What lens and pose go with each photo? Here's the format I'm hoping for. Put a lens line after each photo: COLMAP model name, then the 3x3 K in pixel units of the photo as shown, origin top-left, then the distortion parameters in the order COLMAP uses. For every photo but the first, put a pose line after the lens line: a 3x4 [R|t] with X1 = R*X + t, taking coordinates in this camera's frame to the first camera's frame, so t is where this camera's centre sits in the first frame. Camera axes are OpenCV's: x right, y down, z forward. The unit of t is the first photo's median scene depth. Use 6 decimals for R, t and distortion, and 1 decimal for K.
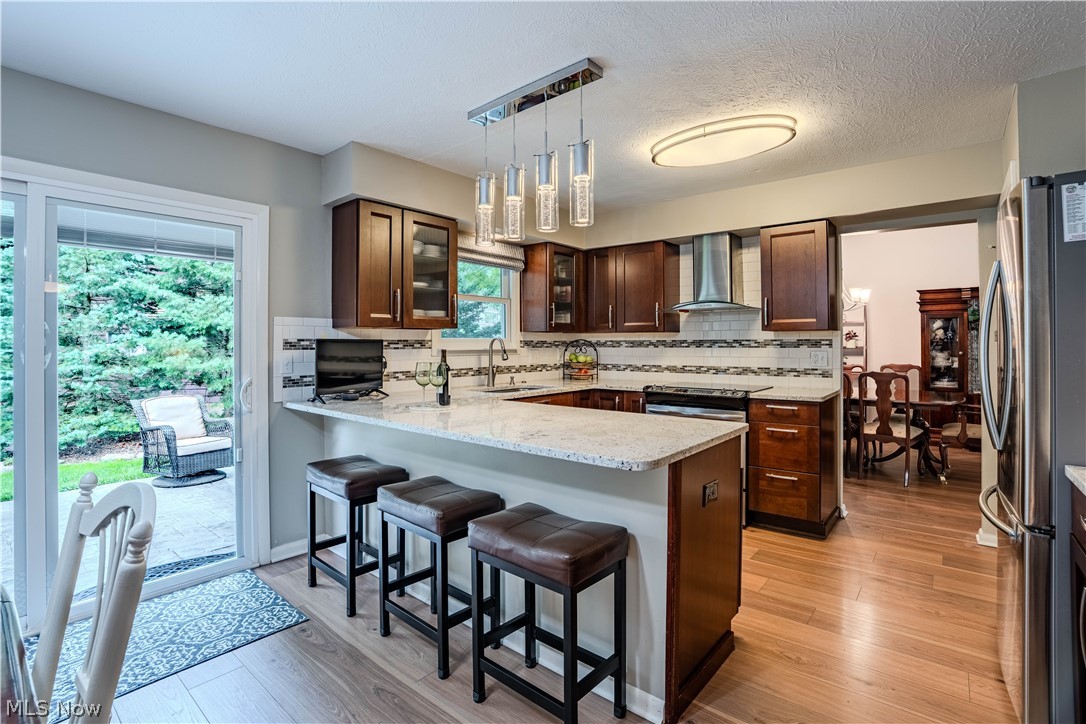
lens RADIAL K [[500.6, 0, 565.2], [0, 500.6, 346.2], [0, 0, 1]] dist [-0.051453, 0.025173]
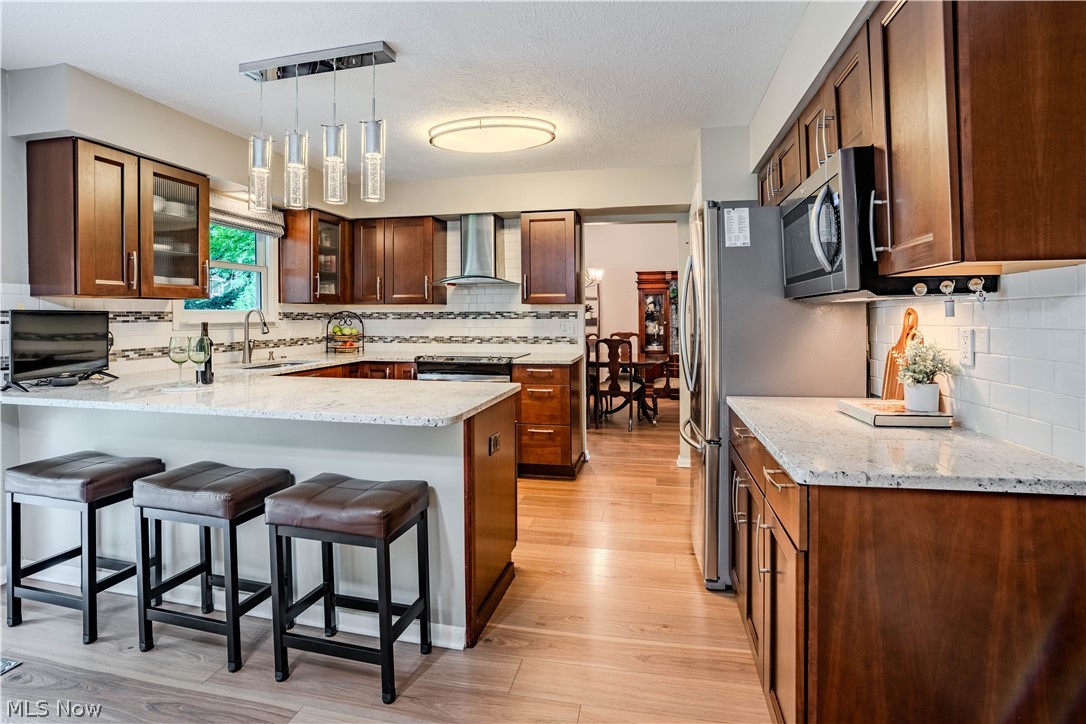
lens RADIAL K [[515.9, 0, 546.2], [0, 515.9, 322.2], [0, 0, 1]] dist [-0.000412, 0.000516]
pose [[0.896377, -0.007537, 0.443228, -0.092693], [0.004411, 0.999958, 0.008083, 0.001596], [-0.443270, -0.005290, 0.896372, -0.094071]]
